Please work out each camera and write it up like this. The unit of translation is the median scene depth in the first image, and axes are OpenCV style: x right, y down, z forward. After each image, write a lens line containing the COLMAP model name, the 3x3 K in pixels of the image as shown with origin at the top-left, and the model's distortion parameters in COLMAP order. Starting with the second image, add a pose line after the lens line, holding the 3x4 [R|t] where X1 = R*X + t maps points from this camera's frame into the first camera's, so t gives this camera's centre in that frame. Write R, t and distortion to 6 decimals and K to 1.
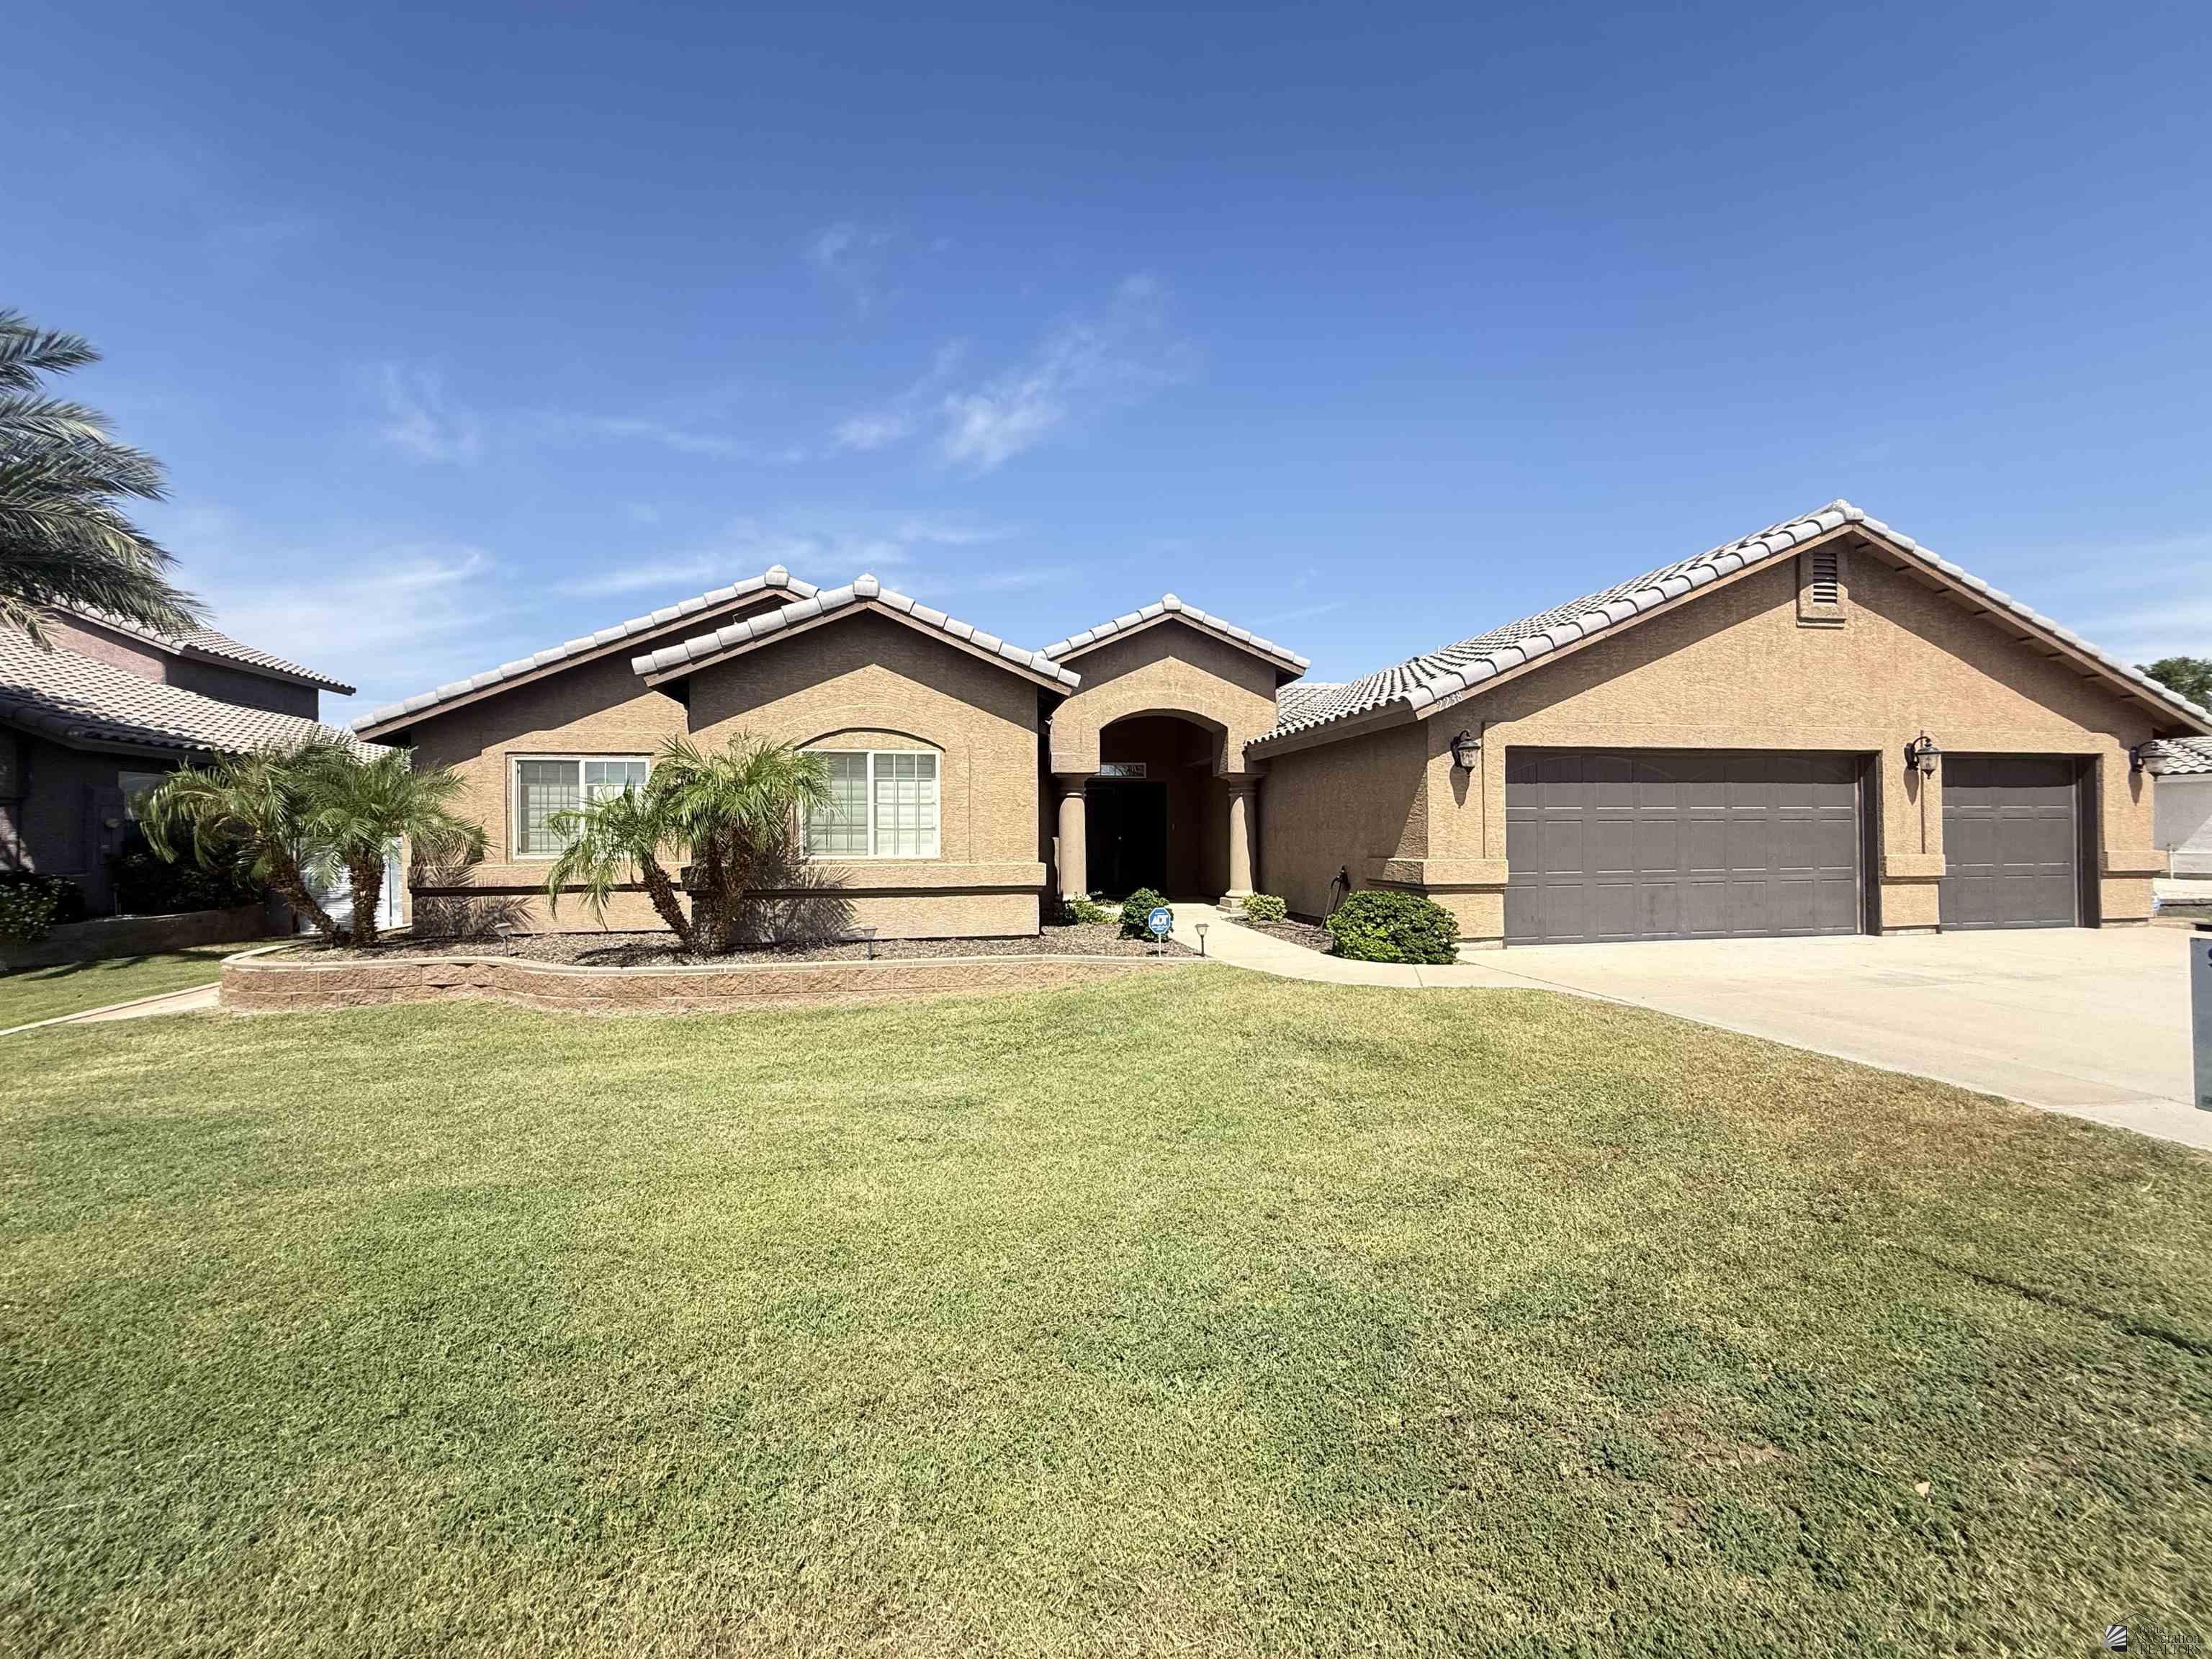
lens RADIAL K [[818.6, 0, 1106.7], [0, 818.6, 807.3], [0, 0, 1]] dist [0.001705, 0.000058]
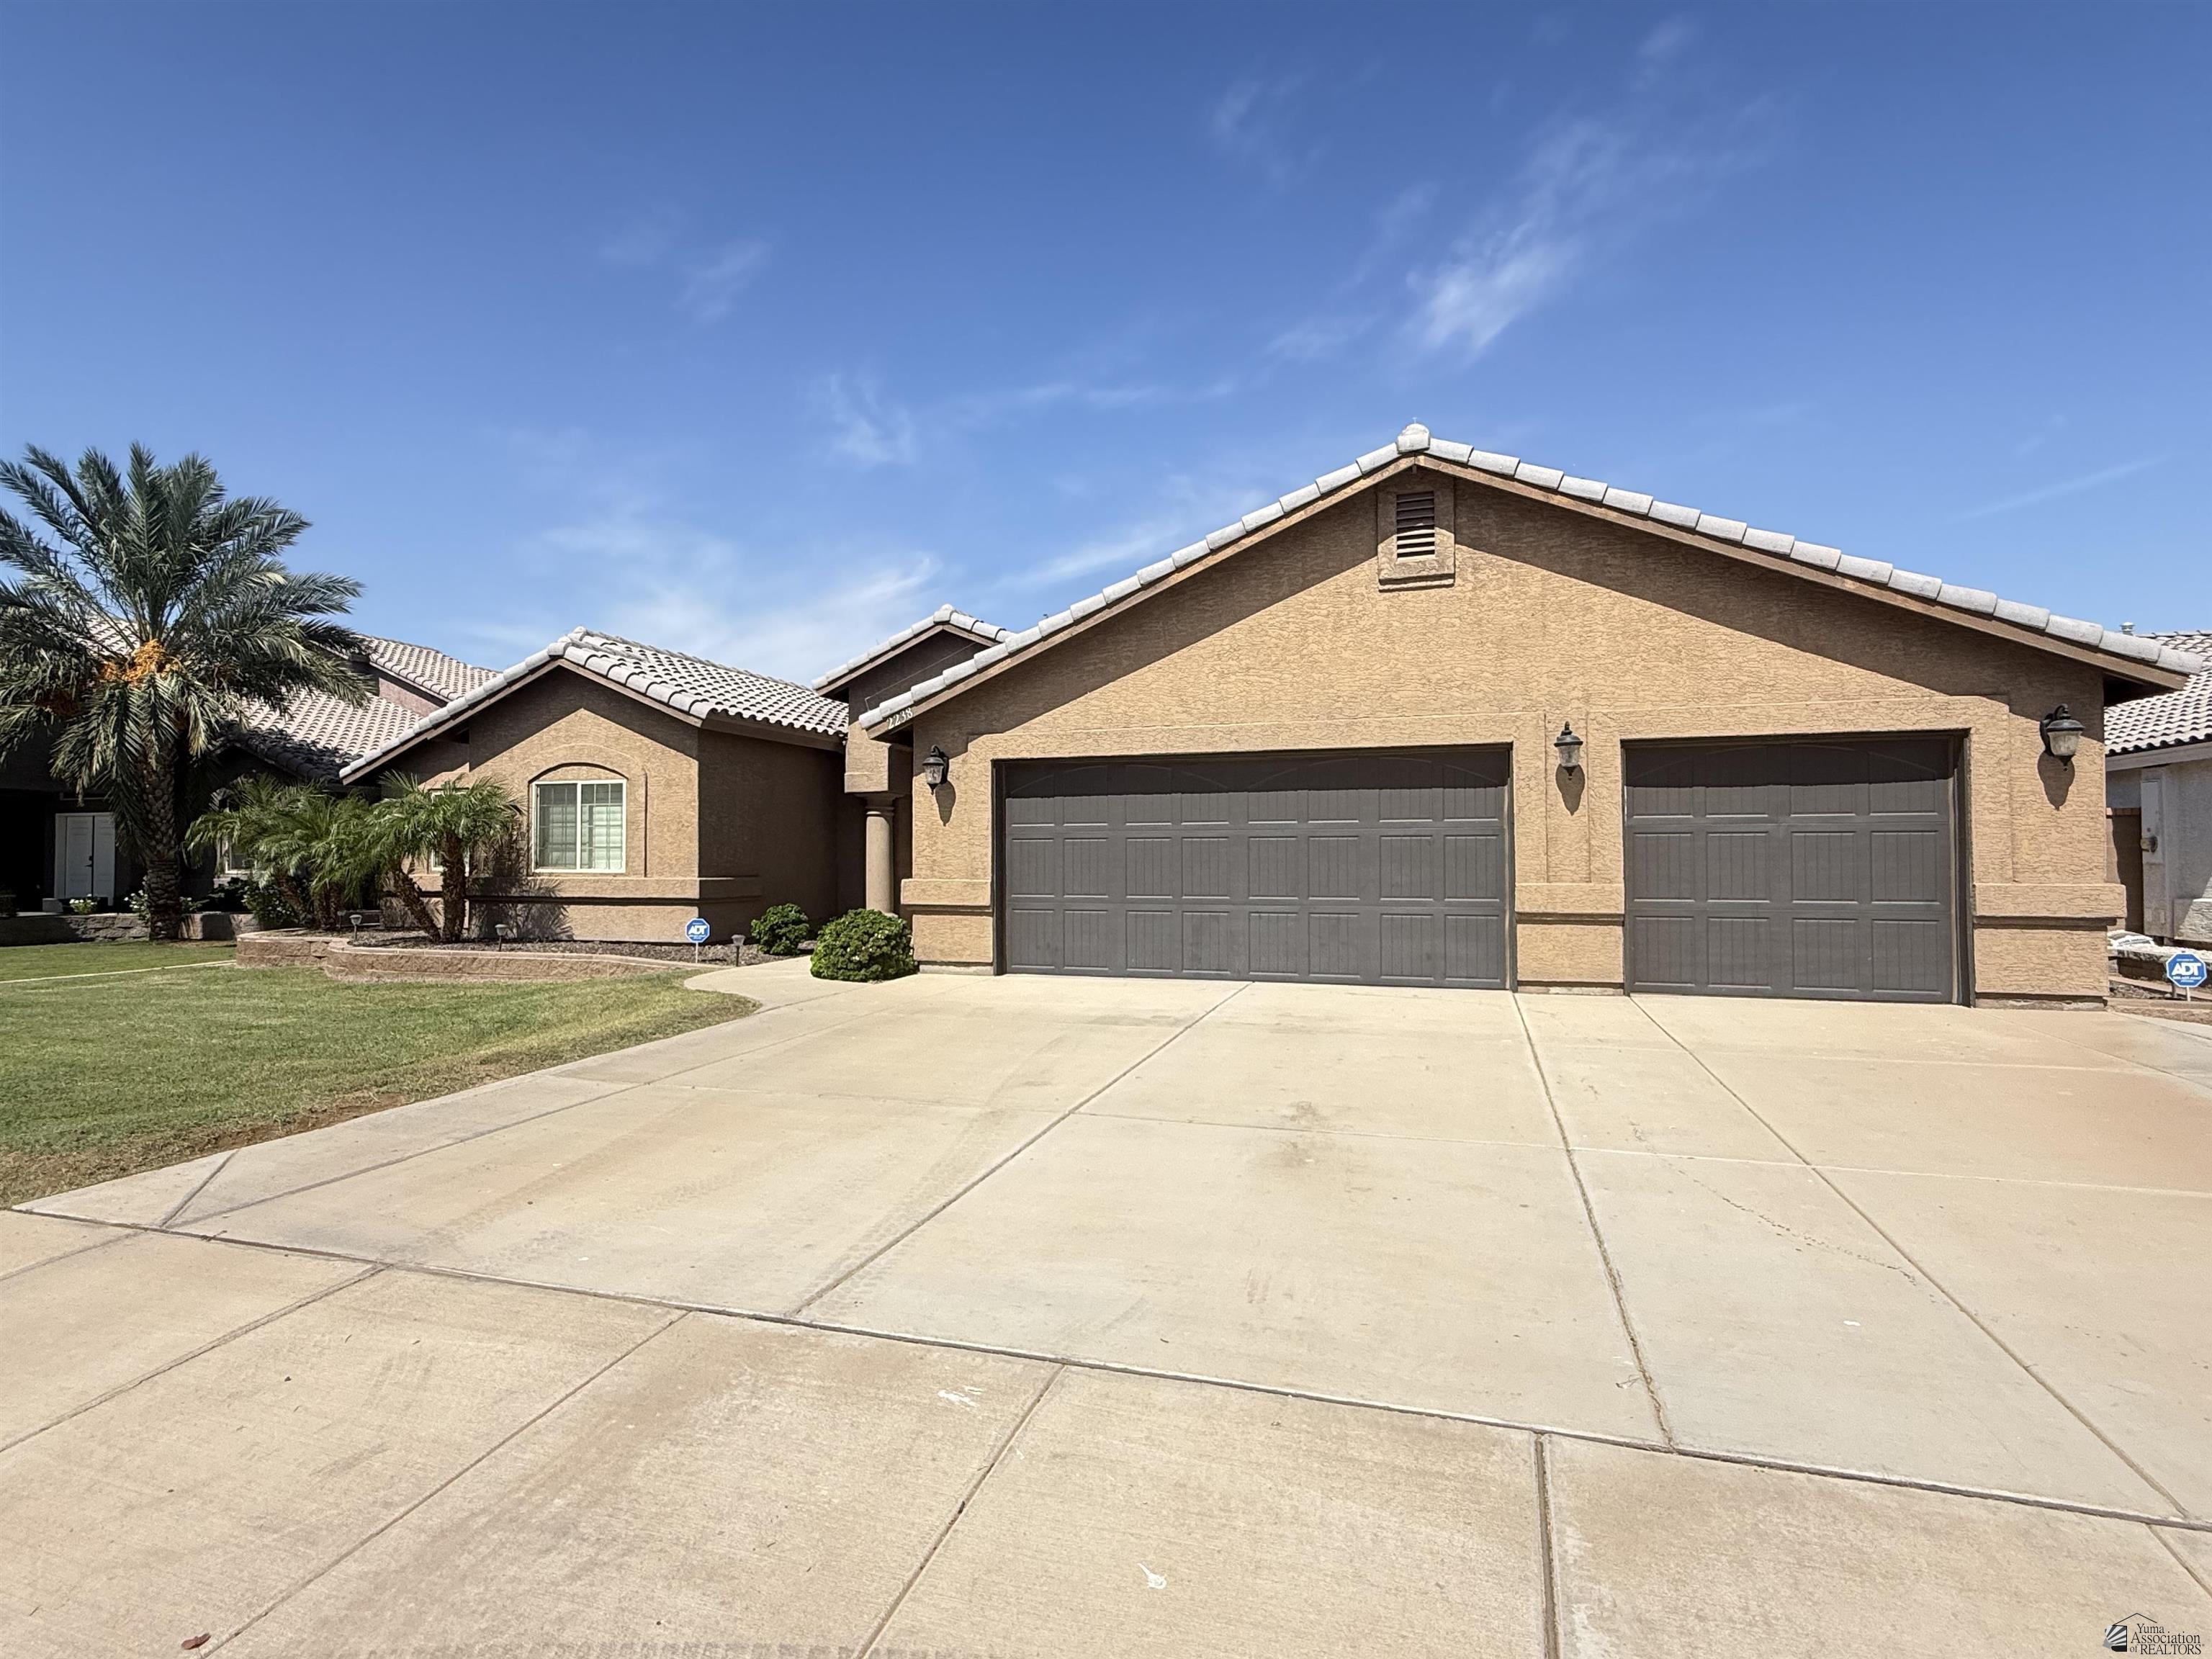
lens RADIAL K [[1078.9, 0, 1106.0], [0, 1078.9, 829.5], [0, 0, 1]] dist [0.006423, 0.001146]
pose [[0.888106, -0.007333, -0.459580, 1.084035], [0.009855, 0.999947, 0.003088, 0.002928], [0.459533, -0.007272, 0.888131, -0.043595]]
